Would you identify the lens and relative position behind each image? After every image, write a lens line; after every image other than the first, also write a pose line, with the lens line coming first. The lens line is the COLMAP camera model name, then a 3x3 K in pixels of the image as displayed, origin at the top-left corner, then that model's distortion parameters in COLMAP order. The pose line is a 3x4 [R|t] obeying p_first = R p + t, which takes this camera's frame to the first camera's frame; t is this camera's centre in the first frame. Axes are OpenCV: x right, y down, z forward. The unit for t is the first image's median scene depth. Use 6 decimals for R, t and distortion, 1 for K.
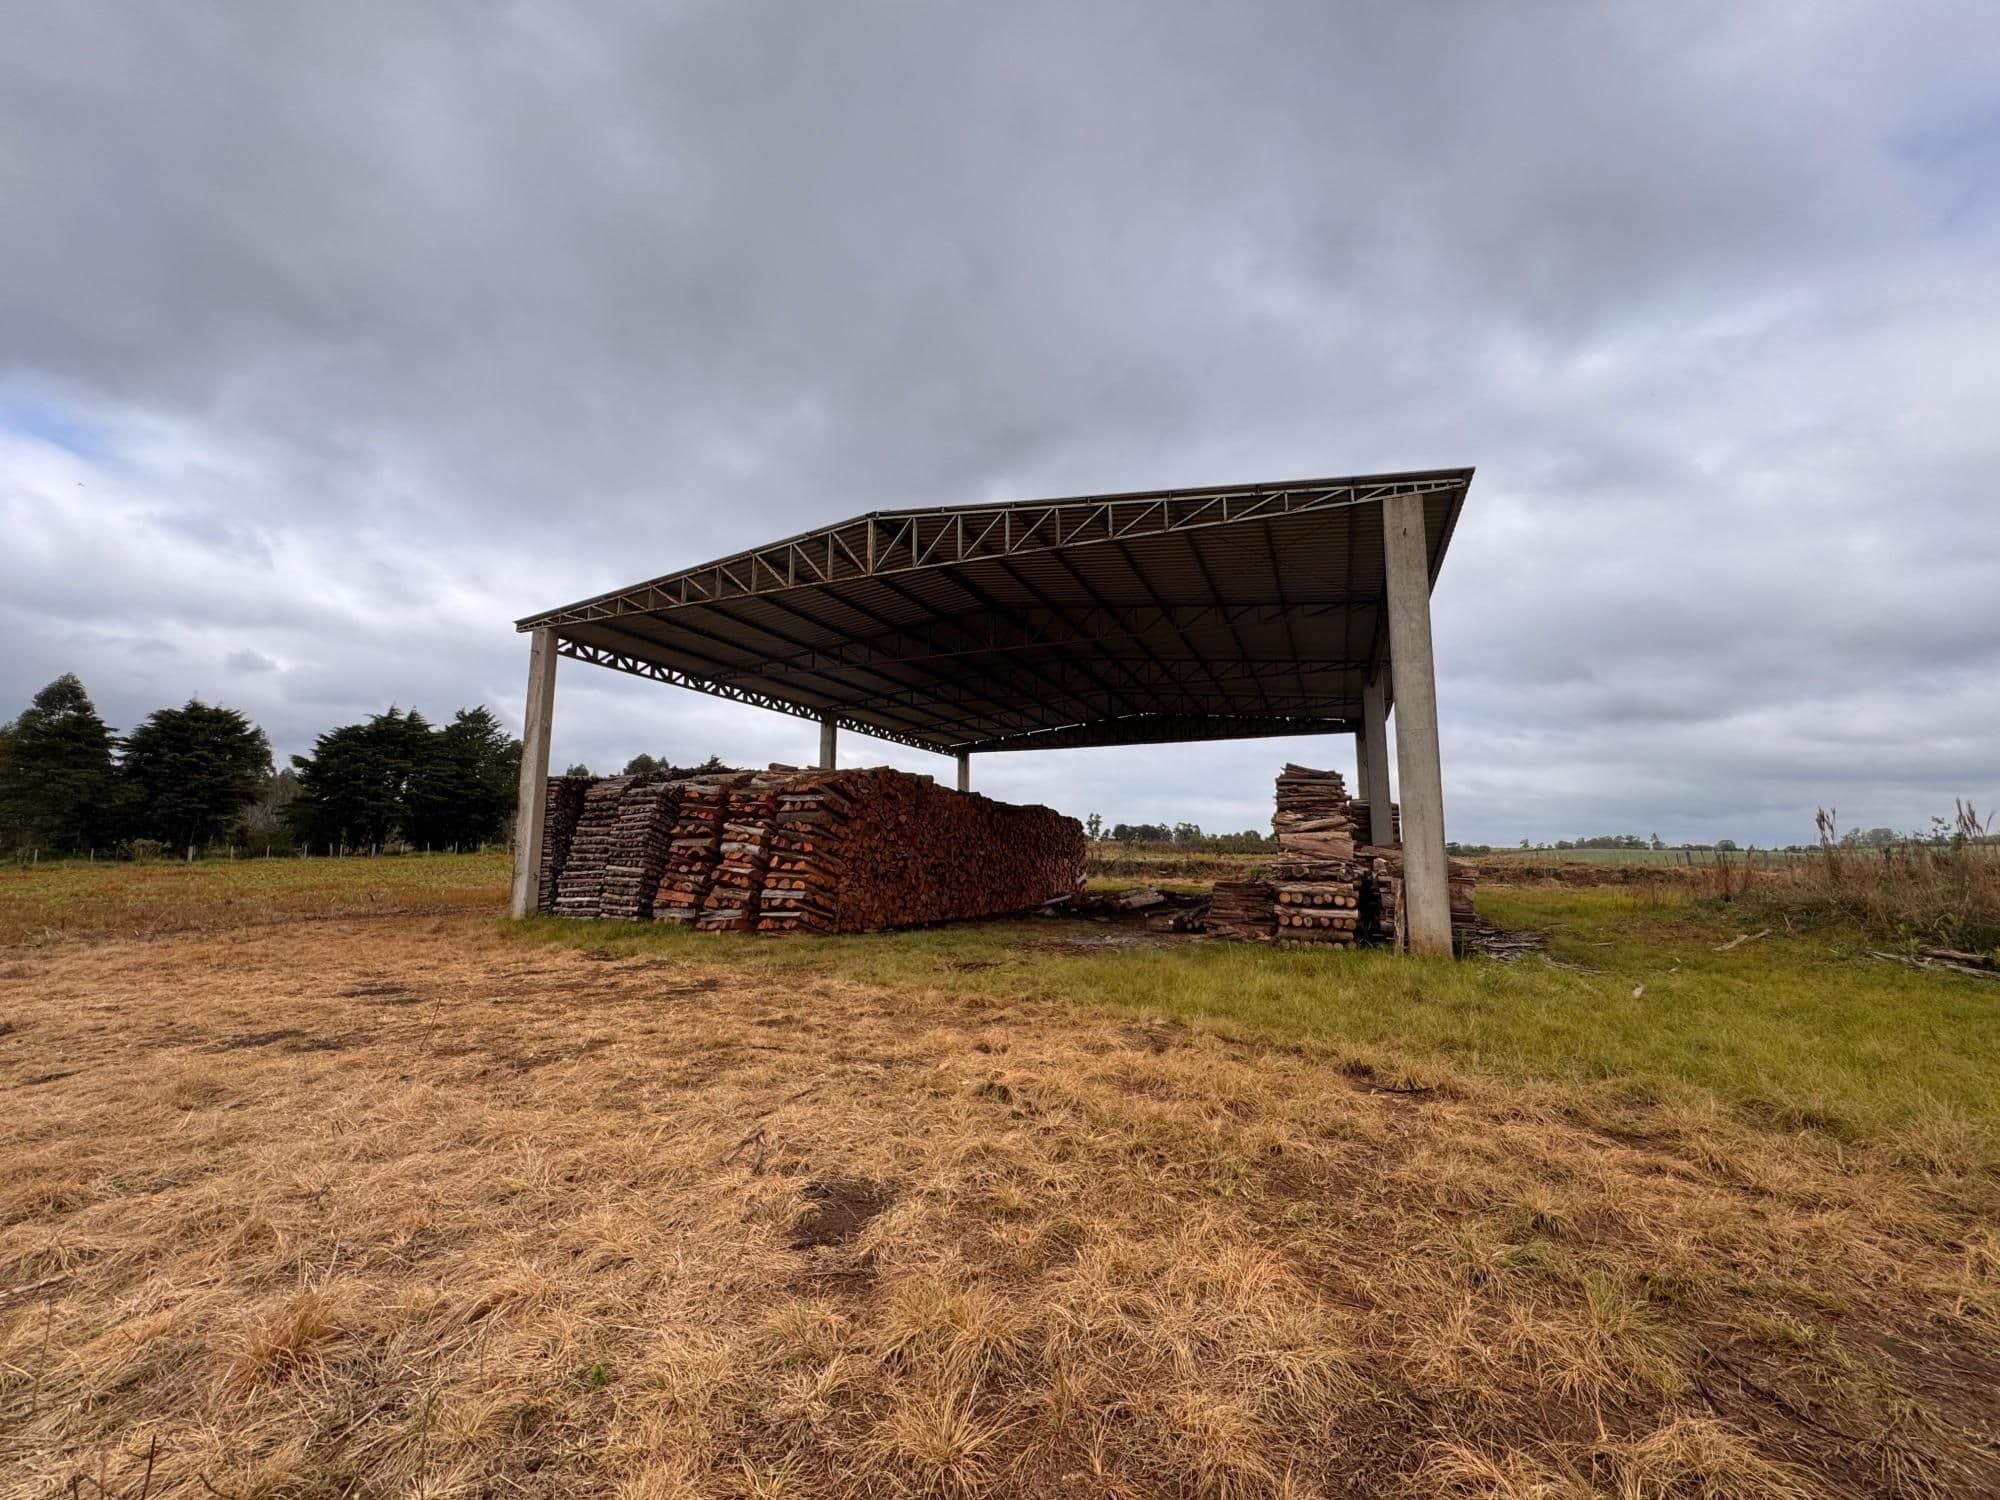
lens RADIAL K [[797.7, 0, 995.6], [0, 797.7, 750.7], [0, 0, 1]] dist [-0.001693, -0.000084]
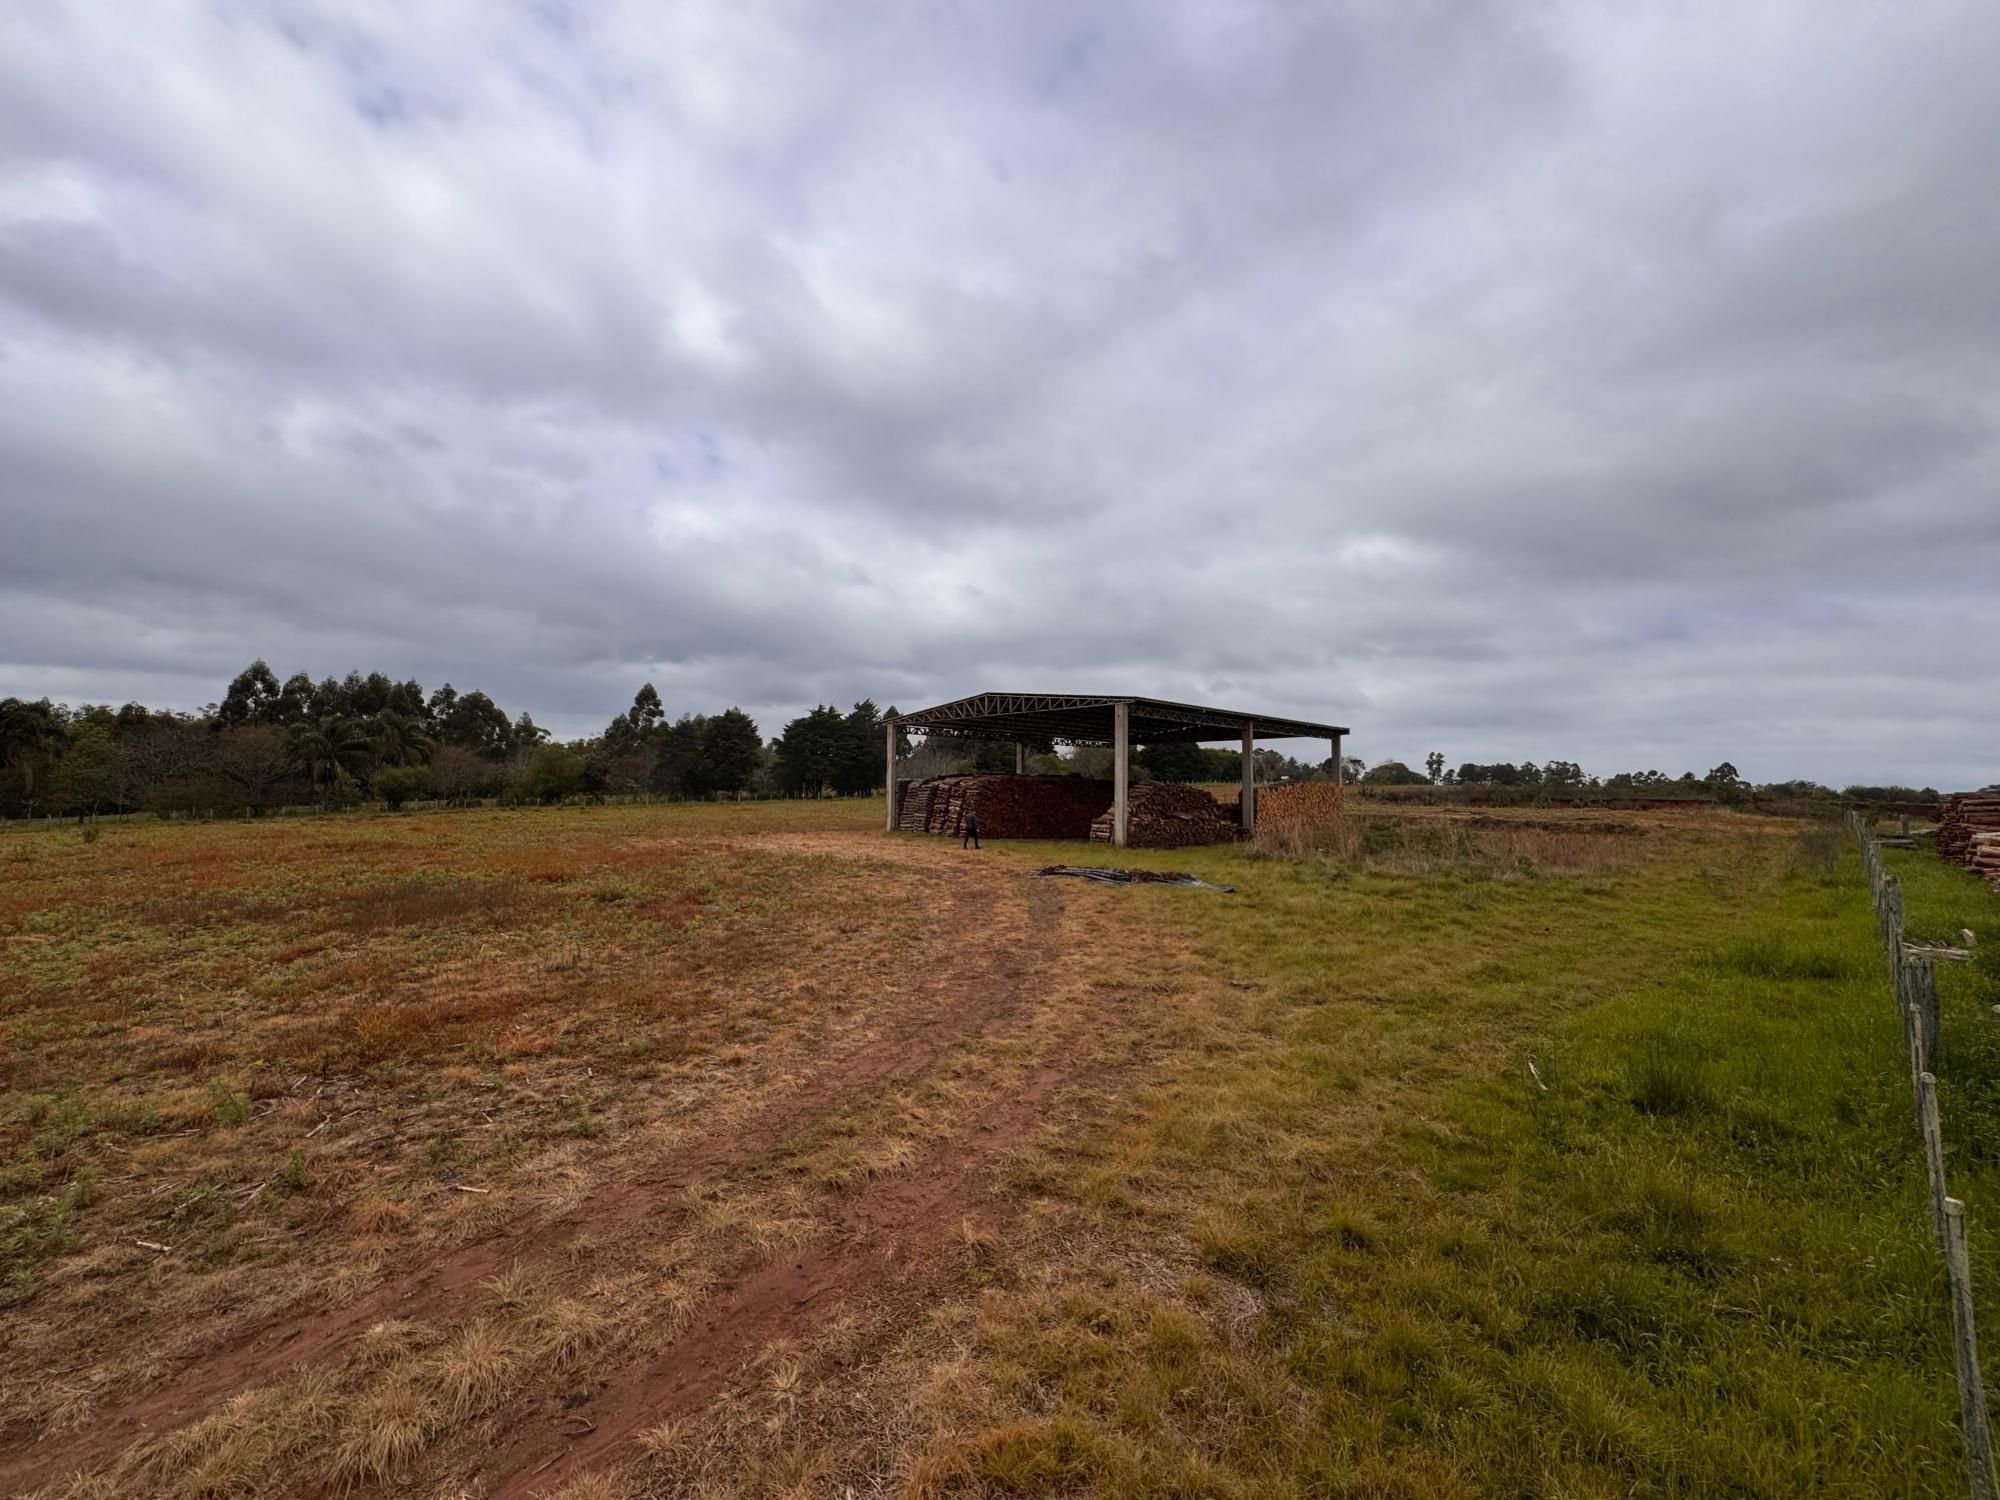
lens RADIAL K [[797.7, 0, 997.0], [0, 797.7, 756.9], [0, 0, 1]] dist [-0.001693, -0.000084]
pose [[0.915185, -0.011636, -0.402866, 0.256089], [0.045561, 0.996162, 0.074730, -0.070355], [0.400450, -0.086747, 0.912203, -0.400992]]
